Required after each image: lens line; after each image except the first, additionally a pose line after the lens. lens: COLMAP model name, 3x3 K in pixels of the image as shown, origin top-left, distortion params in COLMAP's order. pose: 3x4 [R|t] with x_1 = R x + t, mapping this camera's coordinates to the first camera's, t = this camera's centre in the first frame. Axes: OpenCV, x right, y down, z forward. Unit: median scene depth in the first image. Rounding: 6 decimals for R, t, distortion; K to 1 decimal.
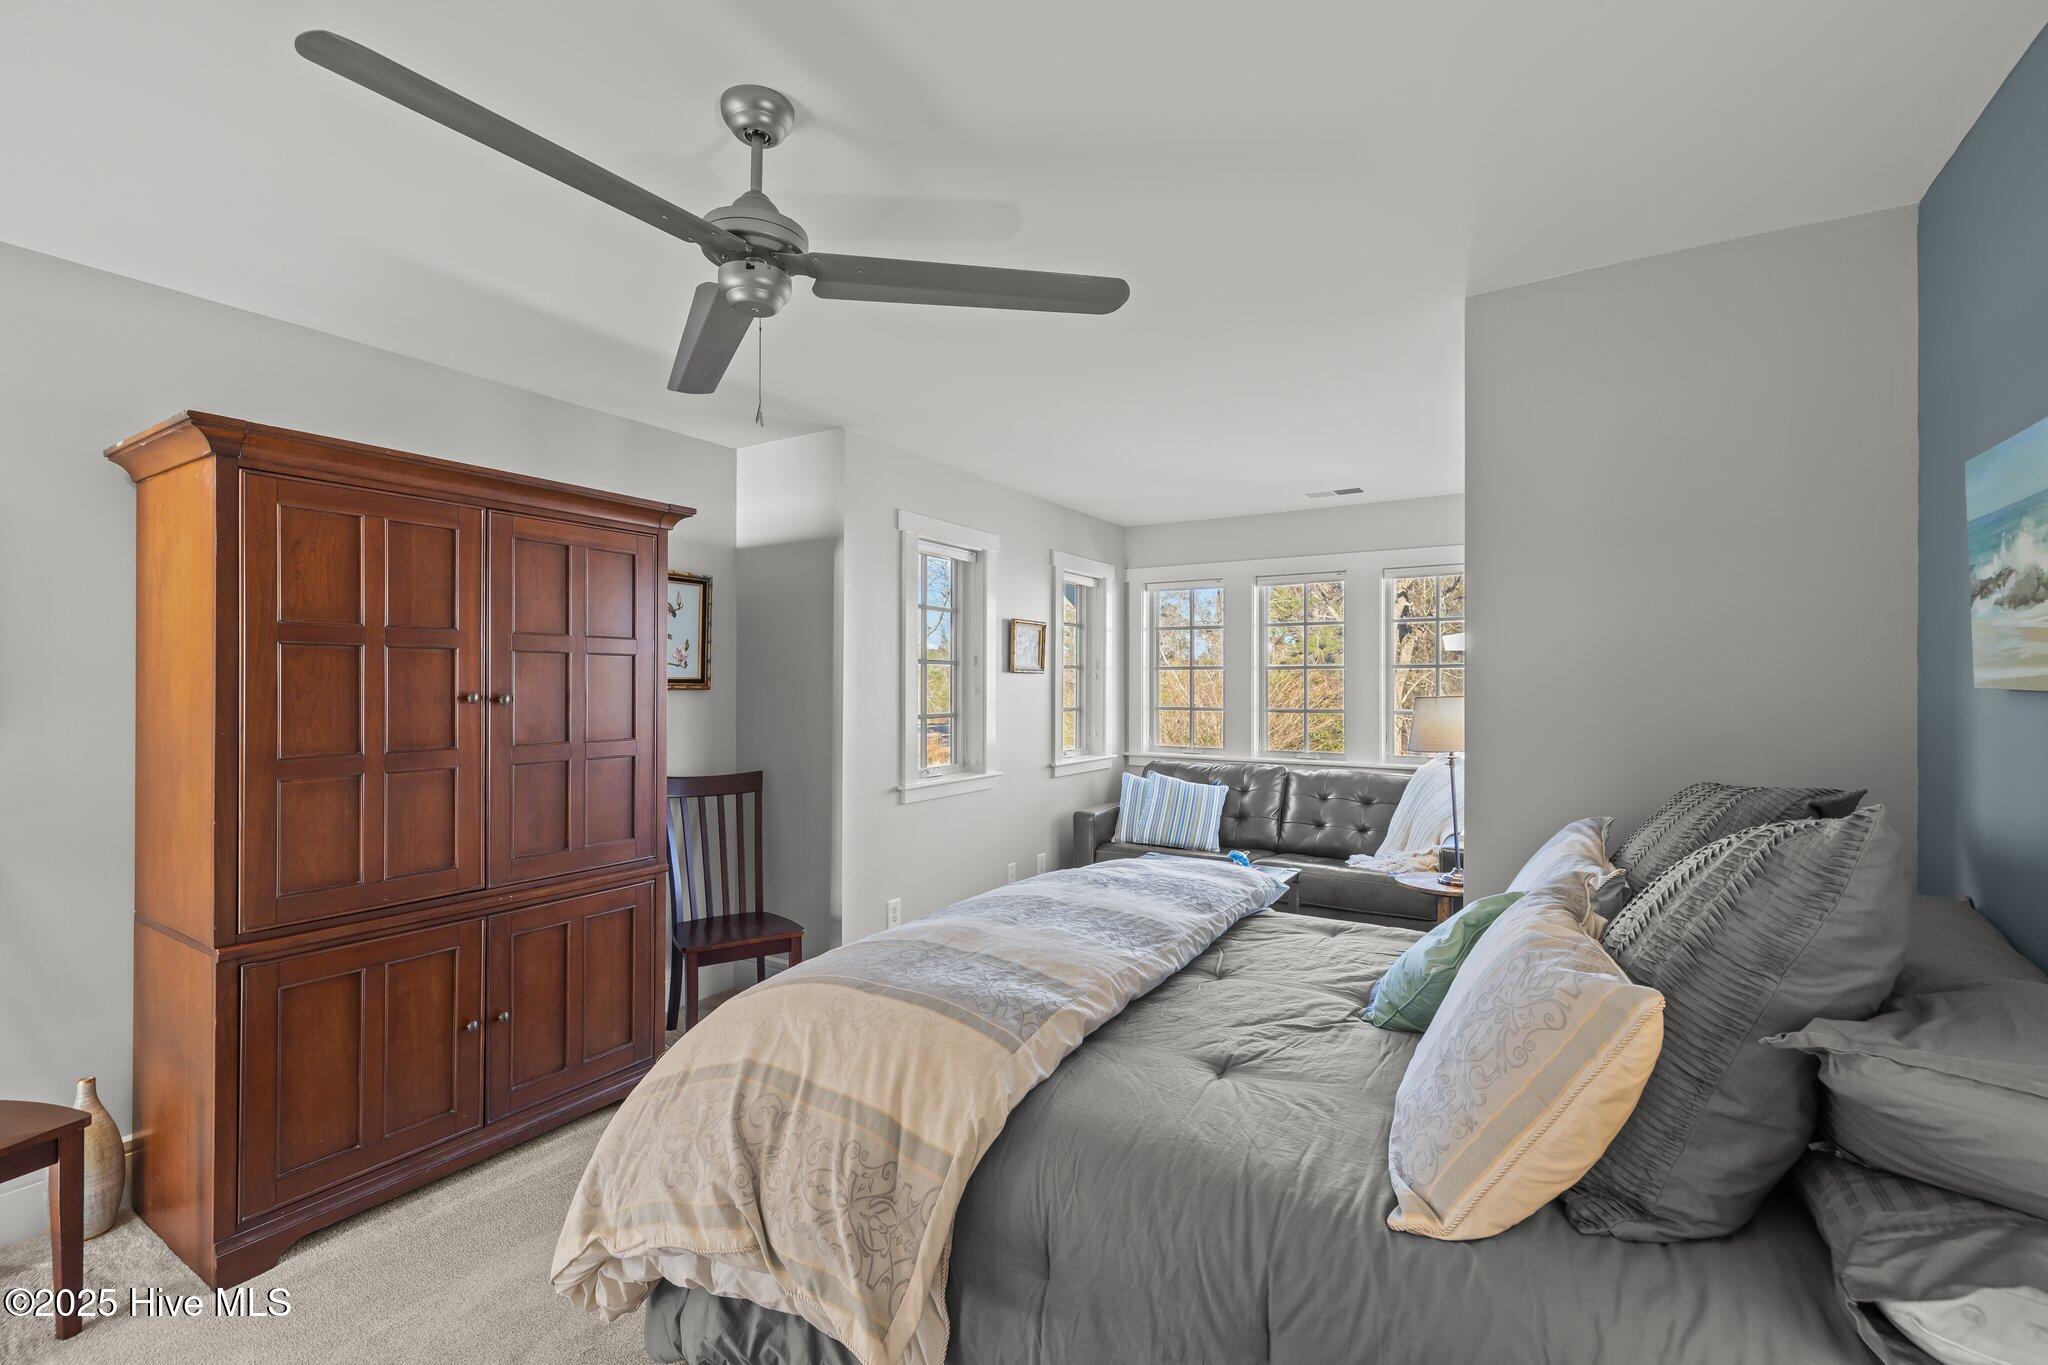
lens RADIAL K [[884.8, 0, 1026.9], [0, 884.8, 684.3], [0, 0, 1]] dist [0.000124, 0.000001]
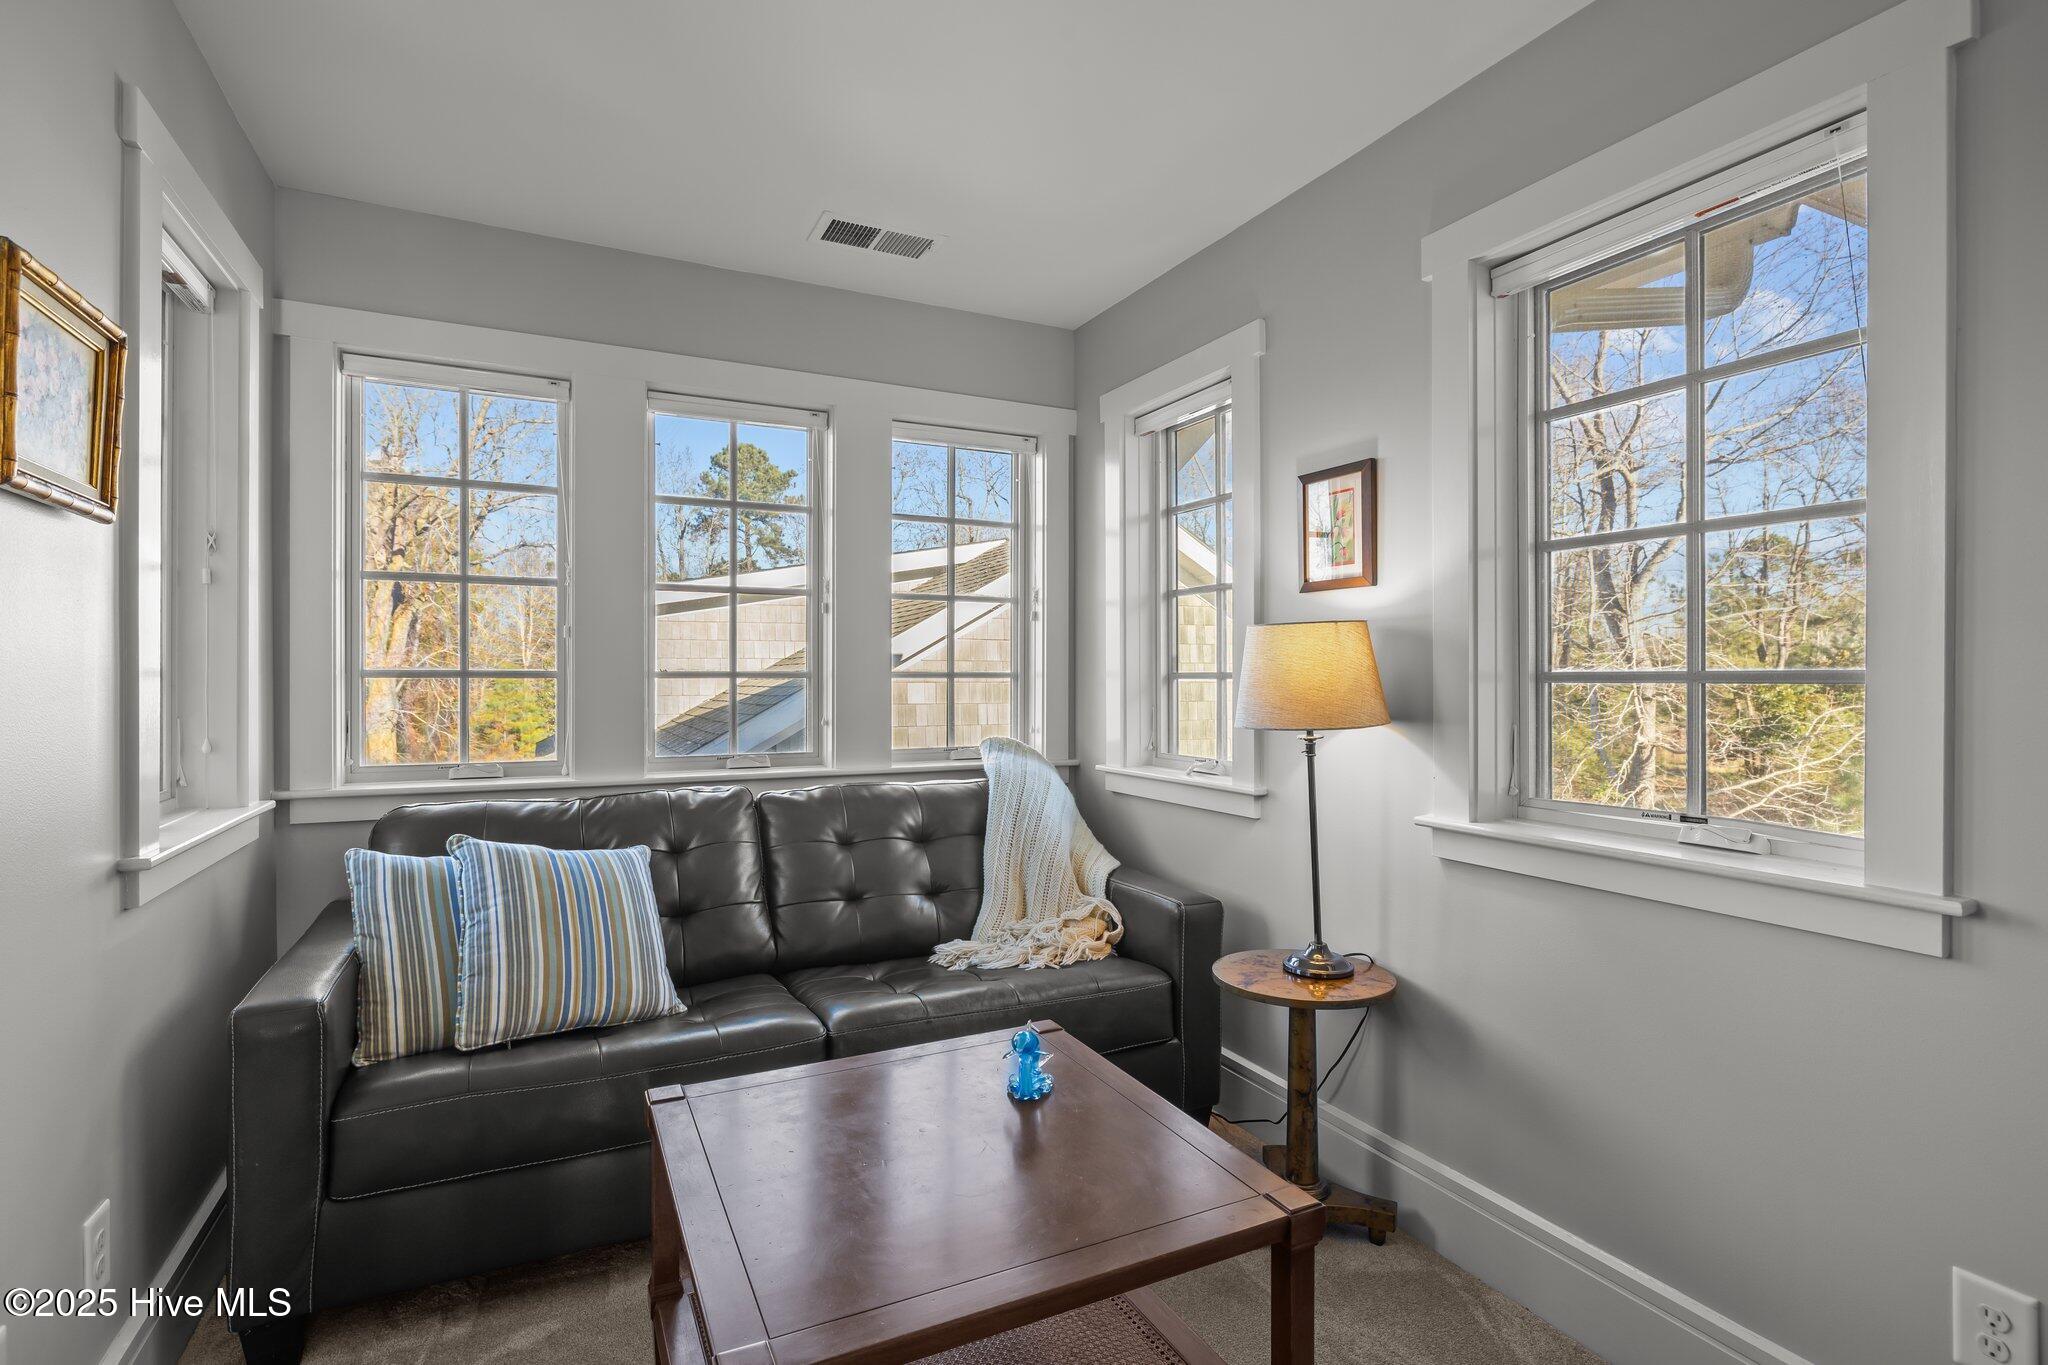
lens RADIAL K [[979.7, 0, 1025.6], [0, 979.7, 674.8], [0, 0, 1]] dist [0.000341, -0.000176]
pose [[0.518038, -0.000038, 0.855357, -0.087075], [-0.002335, 0.999996, 0.001459, 0.030398], [-0.855354, -0.002753, 0.518036, 0.599097]]
